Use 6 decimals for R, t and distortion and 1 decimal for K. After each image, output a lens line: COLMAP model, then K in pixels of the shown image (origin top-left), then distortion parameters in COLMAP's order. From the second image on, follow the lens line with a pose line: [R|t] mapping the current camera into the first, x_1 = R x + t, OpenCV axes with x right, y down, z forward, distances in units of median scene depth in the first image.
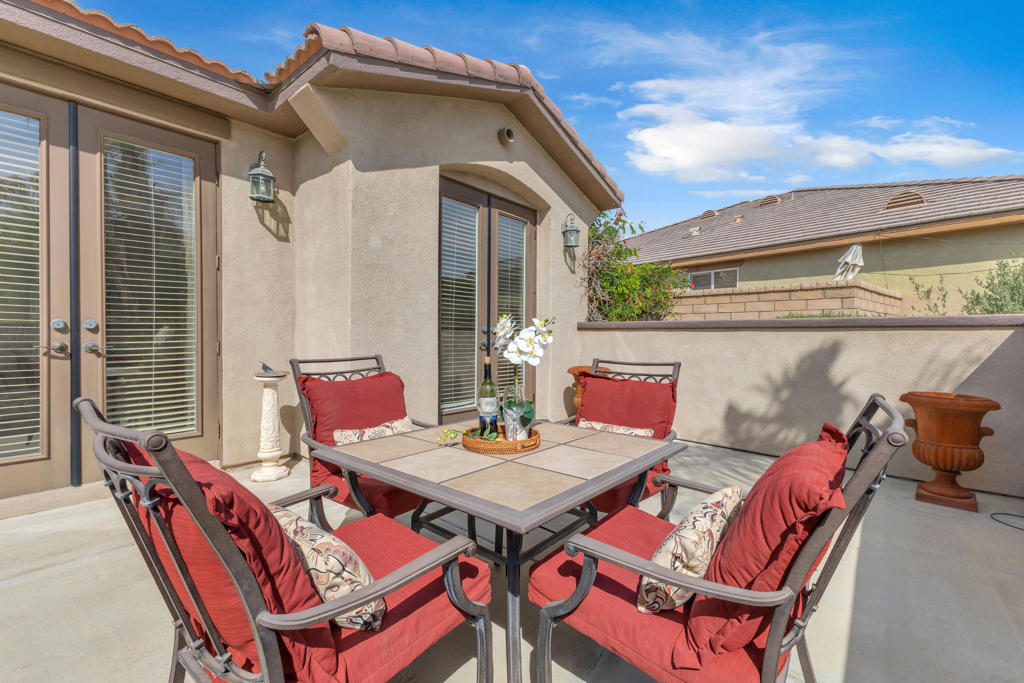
lens RADIAL K [[436.9, 0, 514.3], [0, 436.9, 339.1], [0, 0, 1]] dist [0.003166, 0.000032]
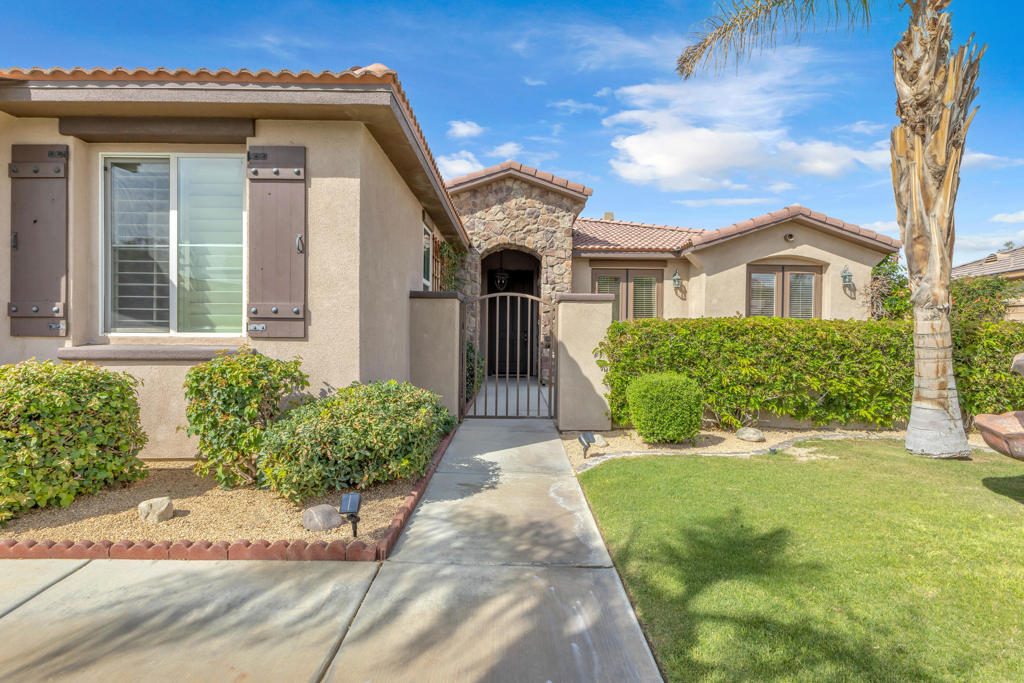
lens RADIAL K [[501.8, 0, 512.0], [0, 501.8, 341.5], [0, 0, 1]] dist [0.003474, 0.000294]
pose [[0.643569, 0.011804, -0.765297, 1.189244], [-0.016917, 0.999856, 0.001196, 0.036633], [0.765201, 0.012176, 0.643677, -1.840884]]
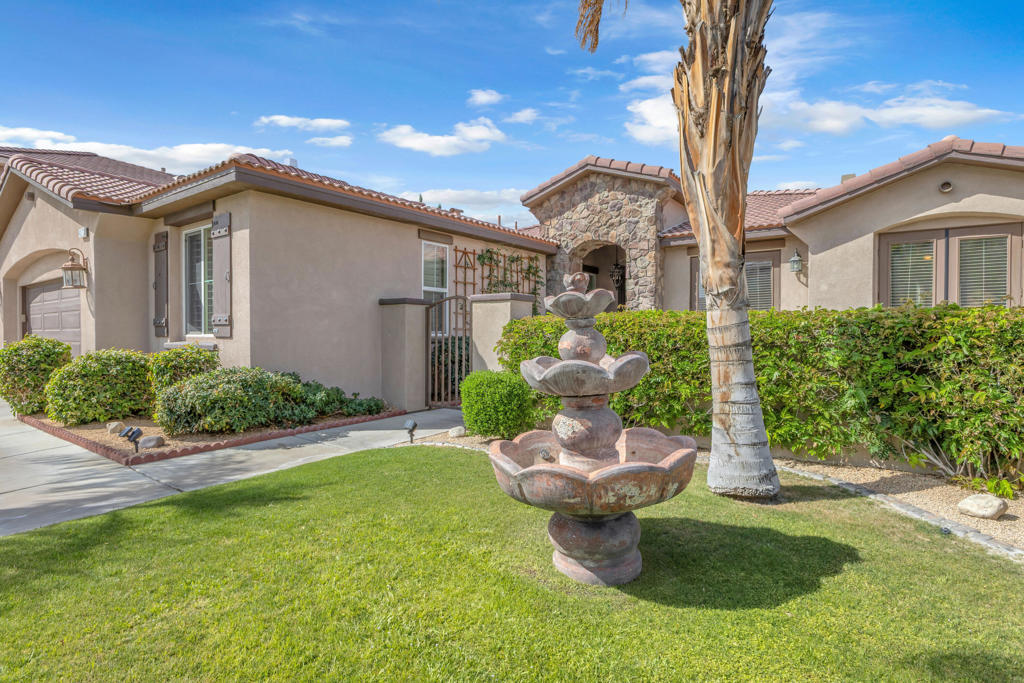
lens RADIAL K [[523.9, 0, 512.0], [0, 523.9, 341.5], [0, 0, 1]] dist [-0.012645, -0.000188]
pose [[0.070123, 0.011648, -0.997470, 1.918120], [-0.014017, 0.999845, 0.010691, 0.019693], [0.997440, 0.013232, 0.070276, -0.574315]]
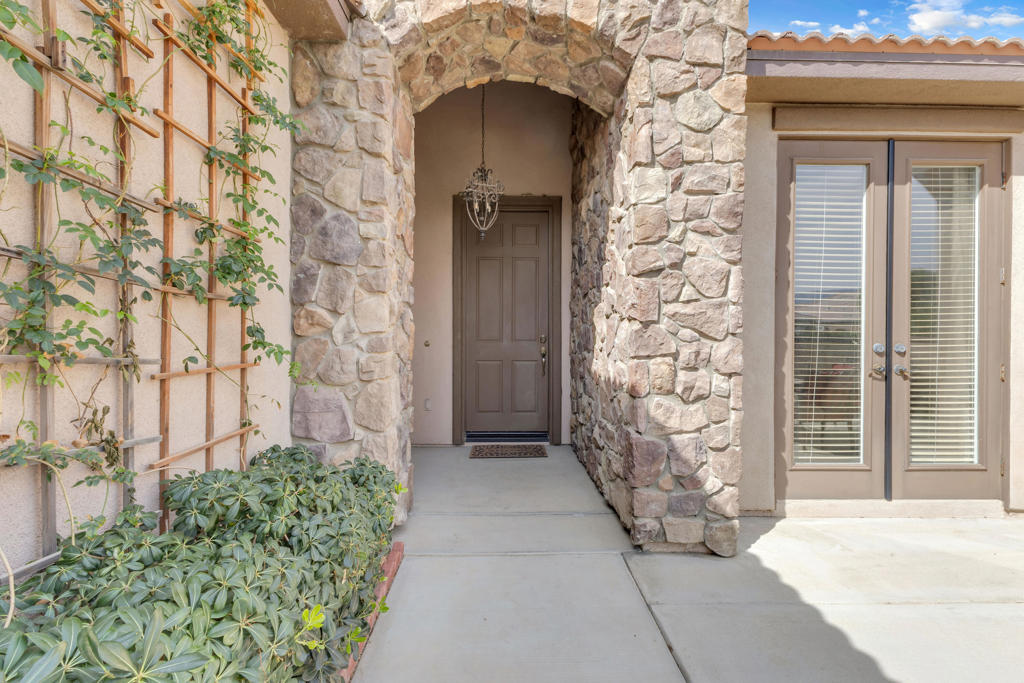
lens RADIAL K [[436.9, 0, 514.3], [0, 436.9, 339.1], [0, 0, 1]] dist [0.003166, 0.000032]
pose [[0.663243, 0.006866, -0.748373, -0.662875], [-0.013056, 0.999912, -0.002397, -0.033848], [0.748290, 0.011361, 0.663274, -0.317354]]
